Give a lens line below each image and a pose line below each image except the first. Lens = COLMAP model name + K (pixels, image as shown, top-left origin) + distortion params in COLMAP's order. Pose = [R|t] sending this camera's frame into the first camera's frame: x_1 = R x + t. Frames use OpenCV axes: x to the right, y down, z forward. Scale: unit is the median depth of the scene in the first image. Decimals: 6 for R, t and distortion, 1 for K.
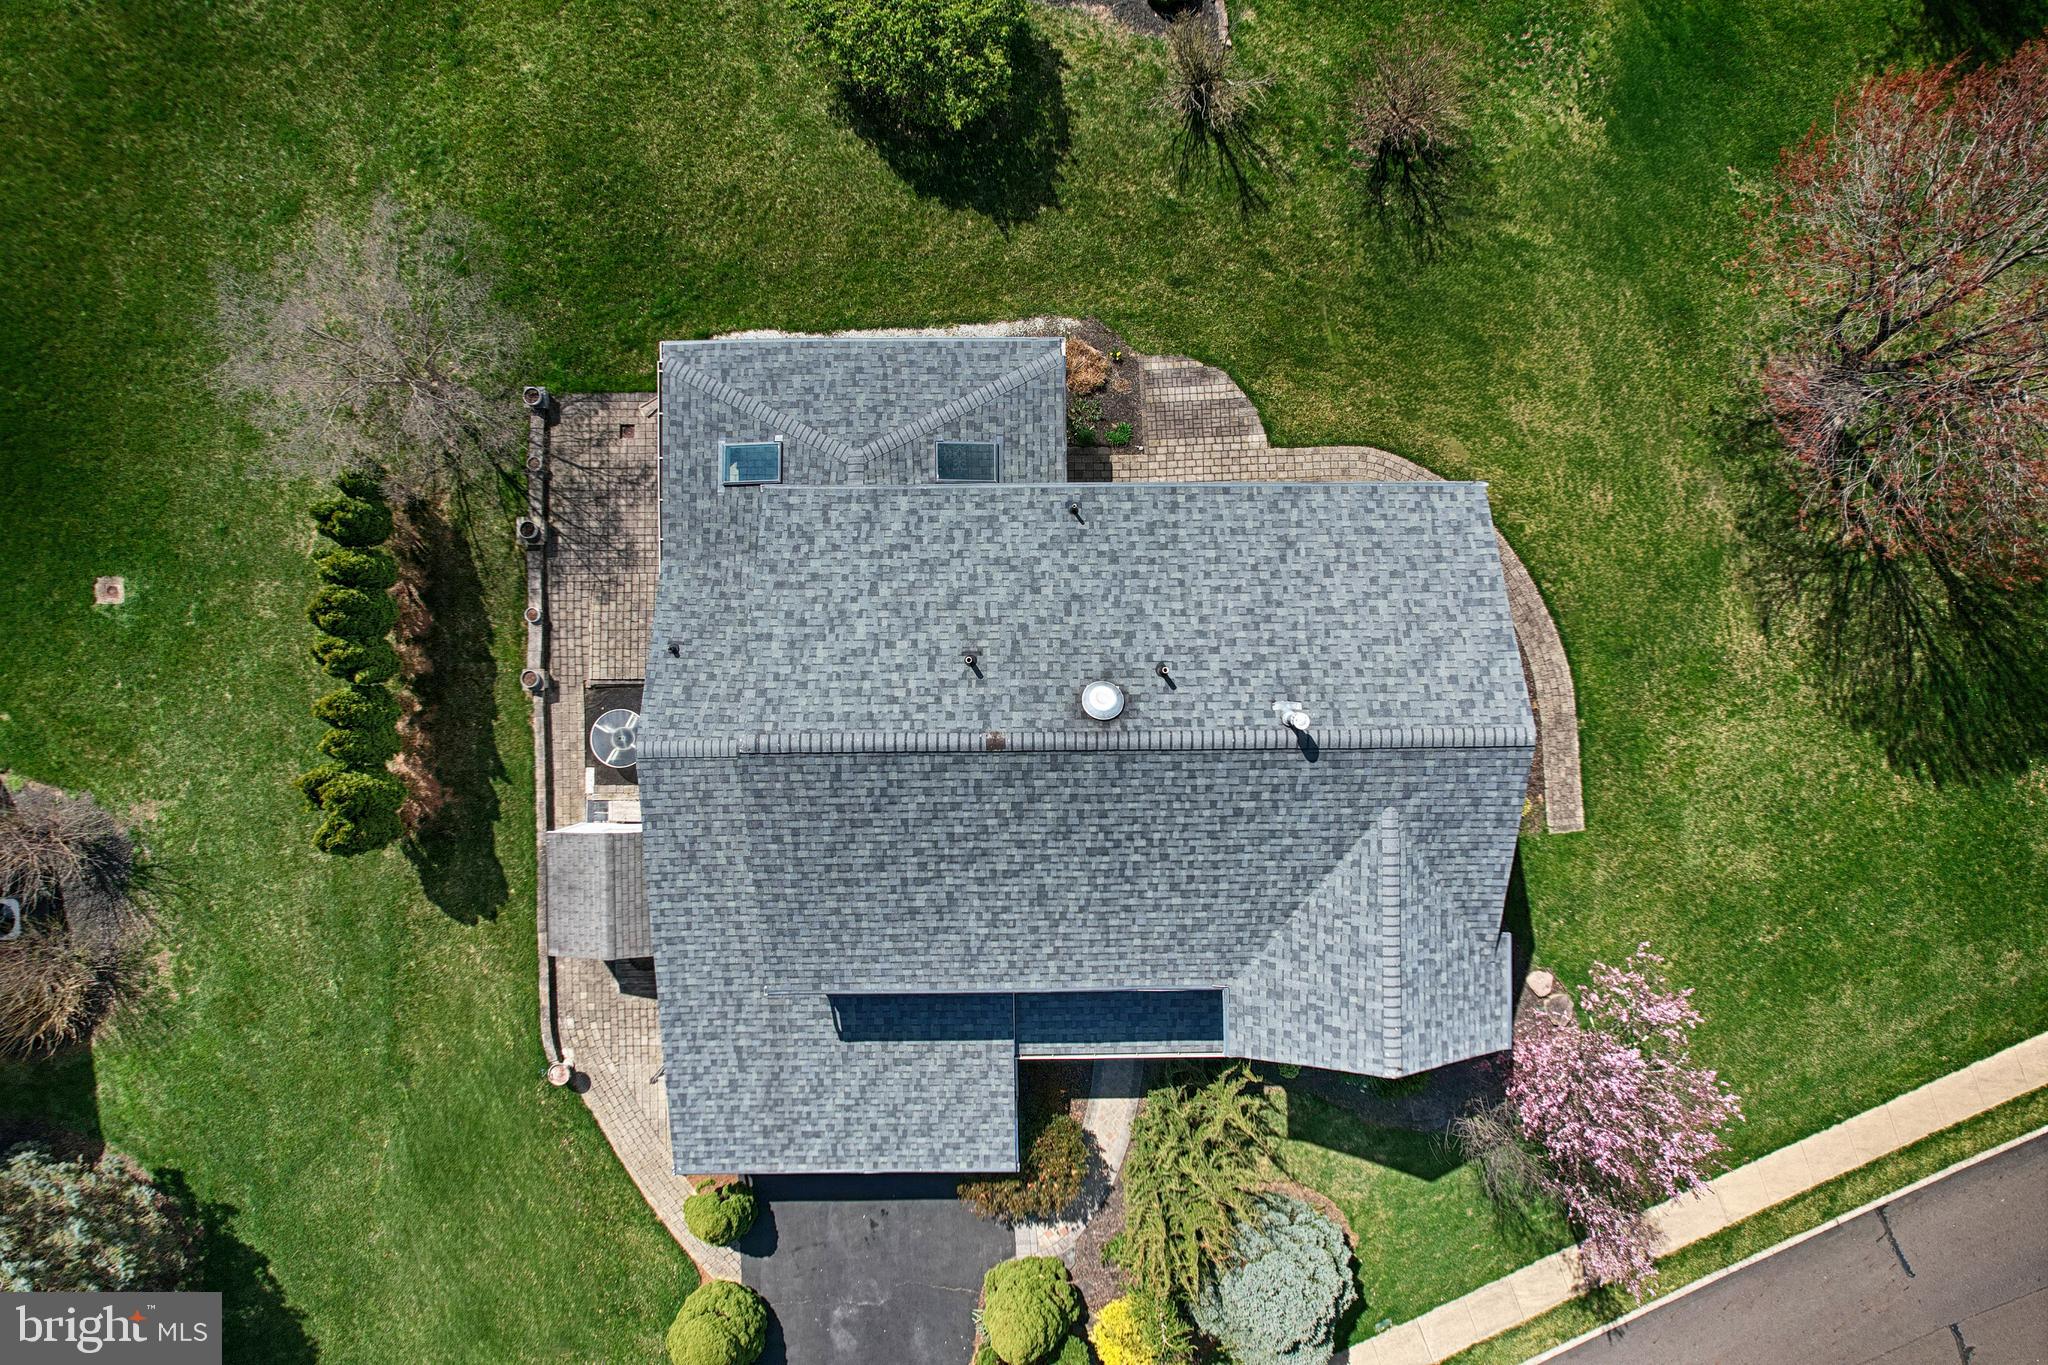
lens RADIAL K [[1305.9, 0, 1049.9], [0, 1305.9, 680.5], [0, 0, 1]] dist [-0.079612, 0.075202]
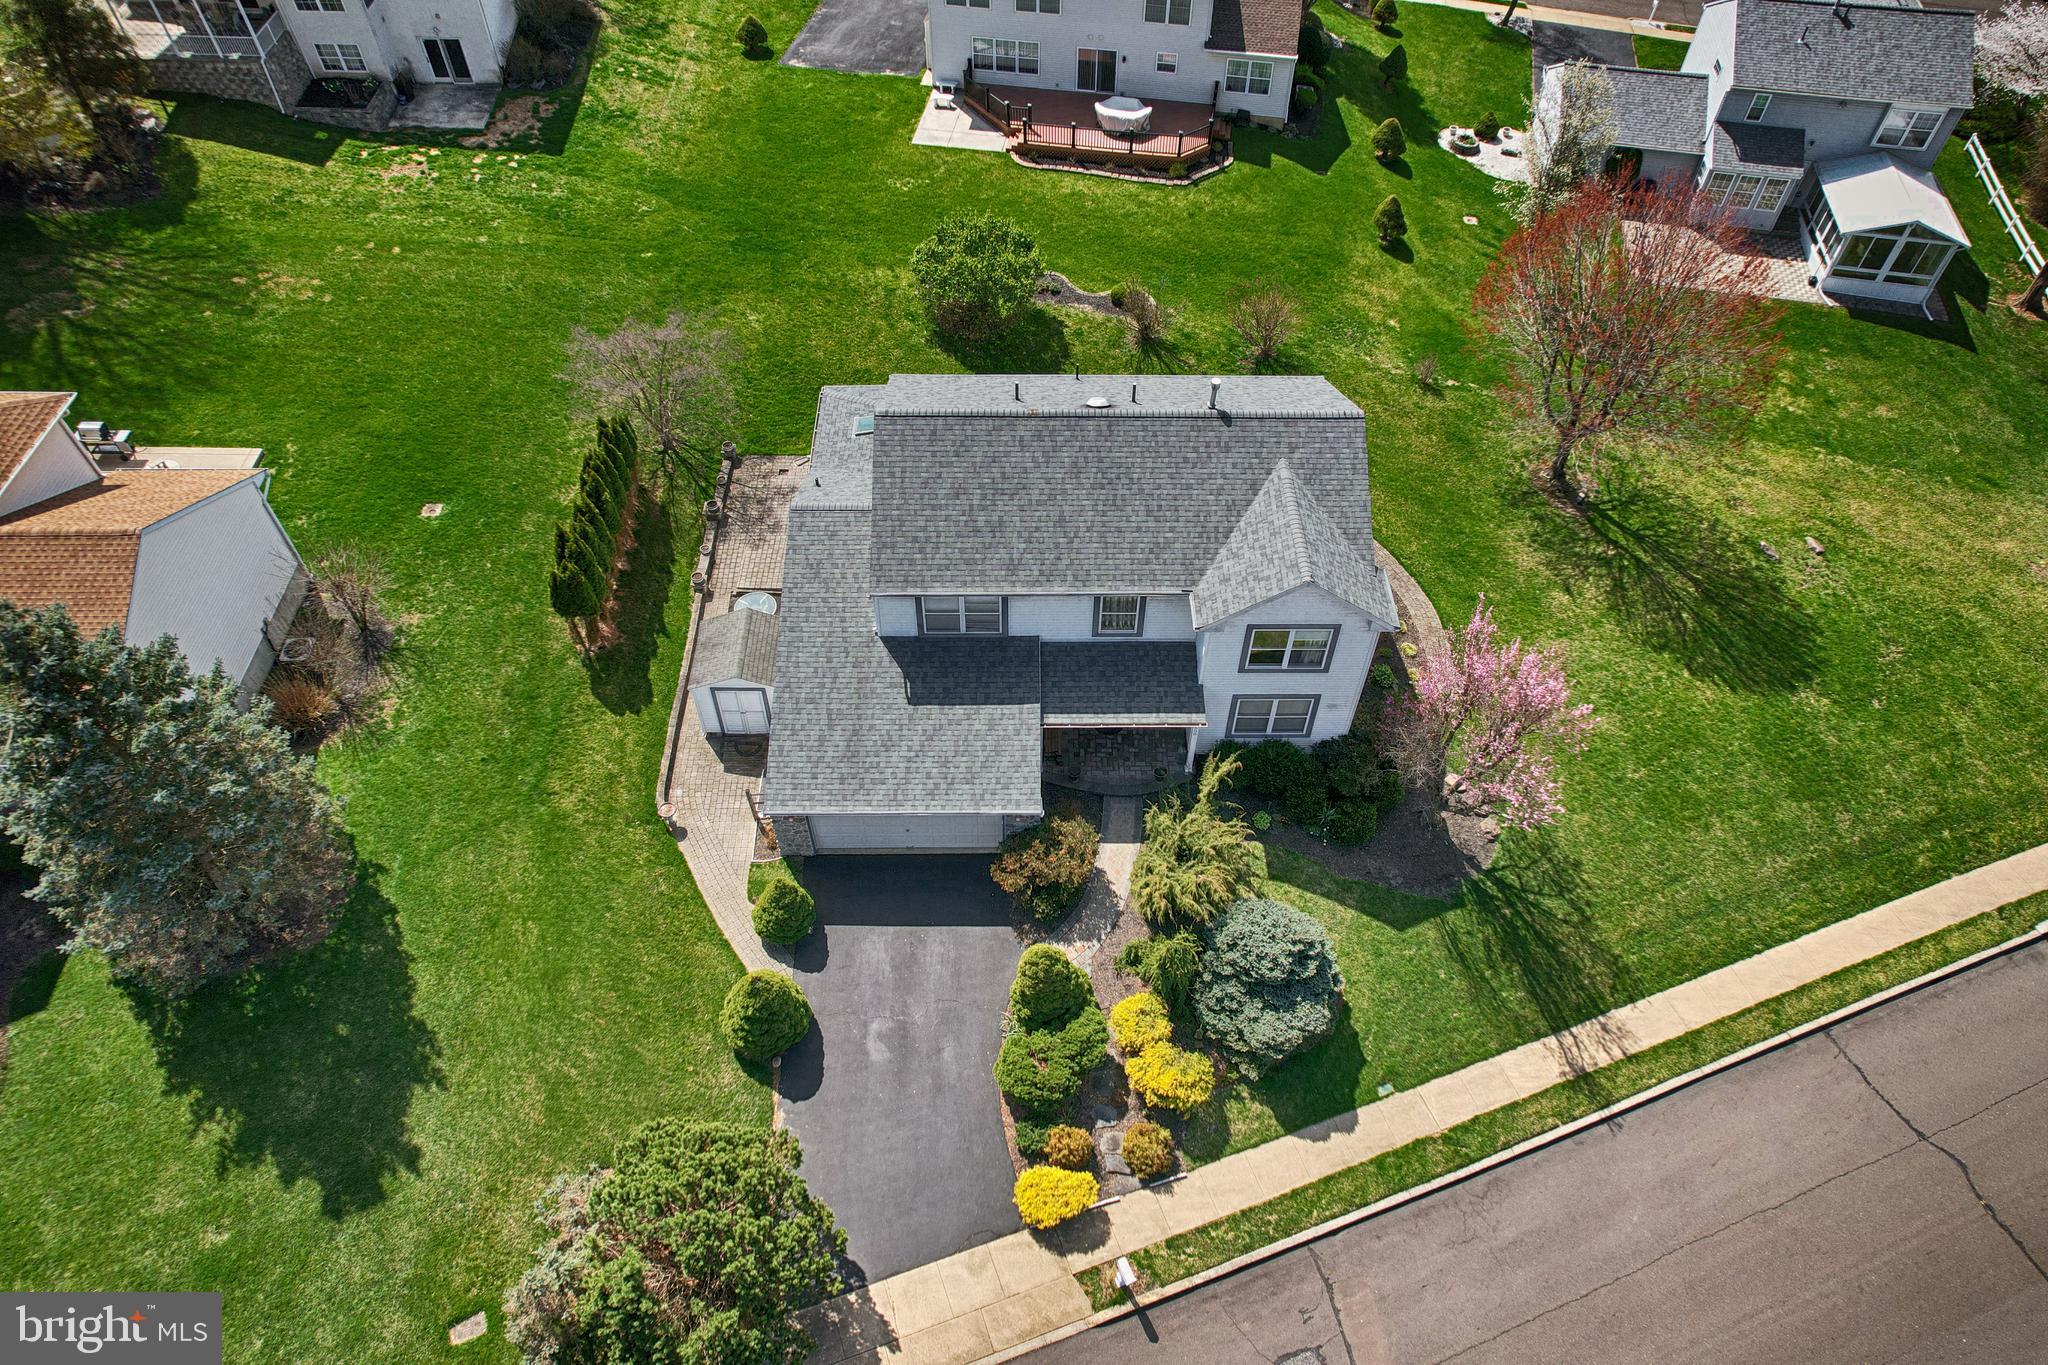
lens RADIAL K [[1305.9, 0, 1049.9], [0, 1305.9, 680.5], [0, 0, 1]] dist [-0.079612, 0.075202]
pose [[0.999958, -0.003433, 0.008512, -0.025998], [0.008034, 0.775787, -0.630943, 0.979649], [-0.004437, 0.630985, 0.775782, -0.039178]]
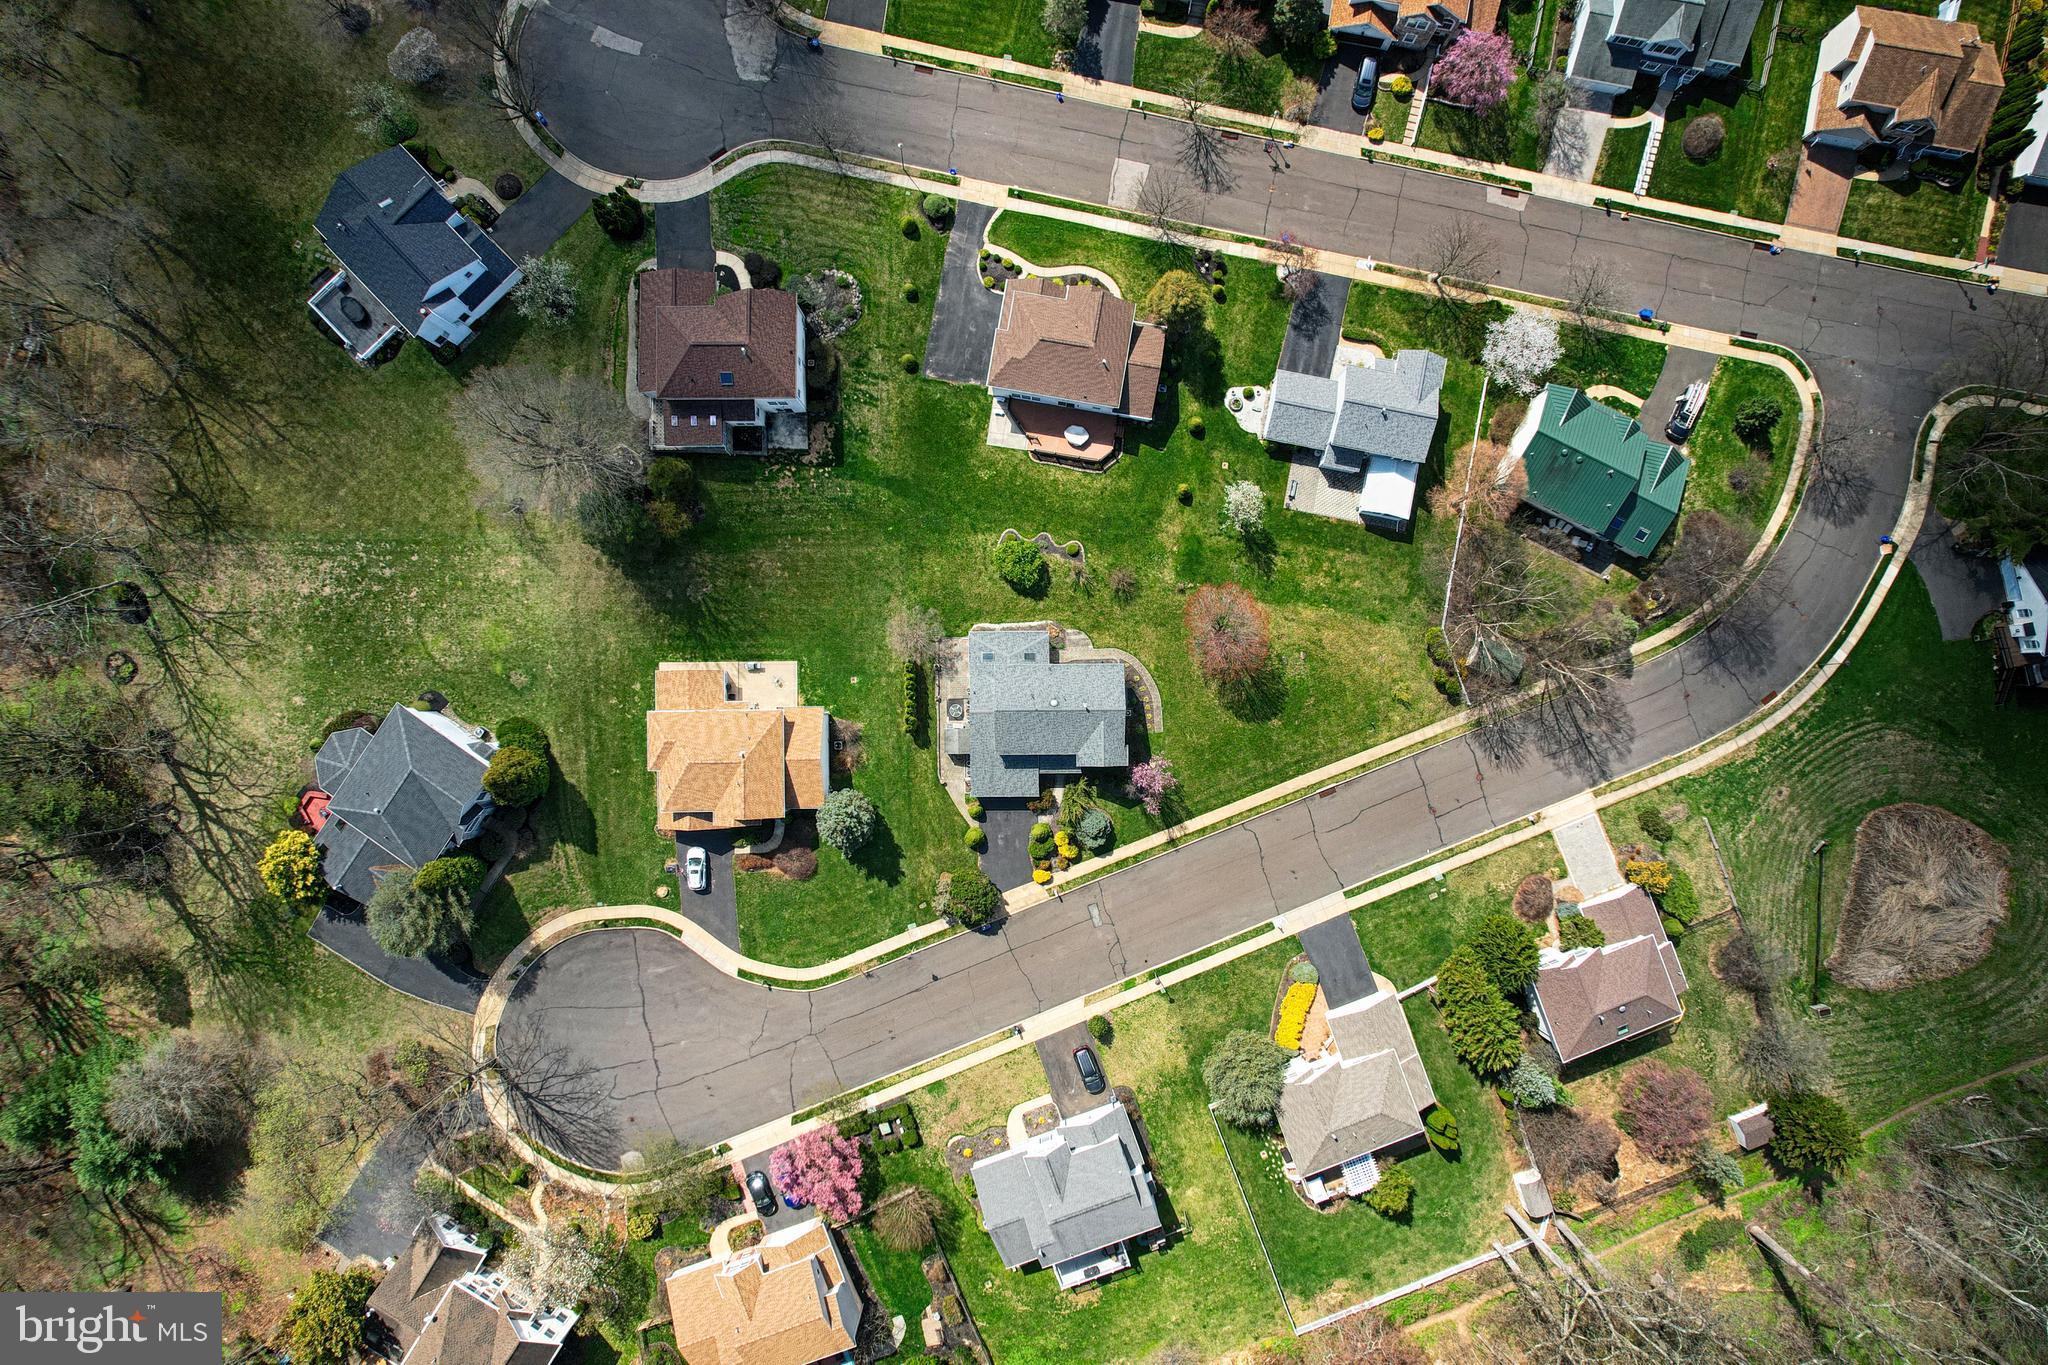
lens RADIAL K [[1305.9, 0, 1049.9], [0, 1305.9, 680.5], [0, 0, 1]] dist [-0.079612, 0.075202]
pose [[0.999975, 0.004073, -0.005831, 0.041452], [-0.004107, 0.999974, -0.005882, -0.039260], [0.005807, 0.005905, 0.999966, -3.750737]]
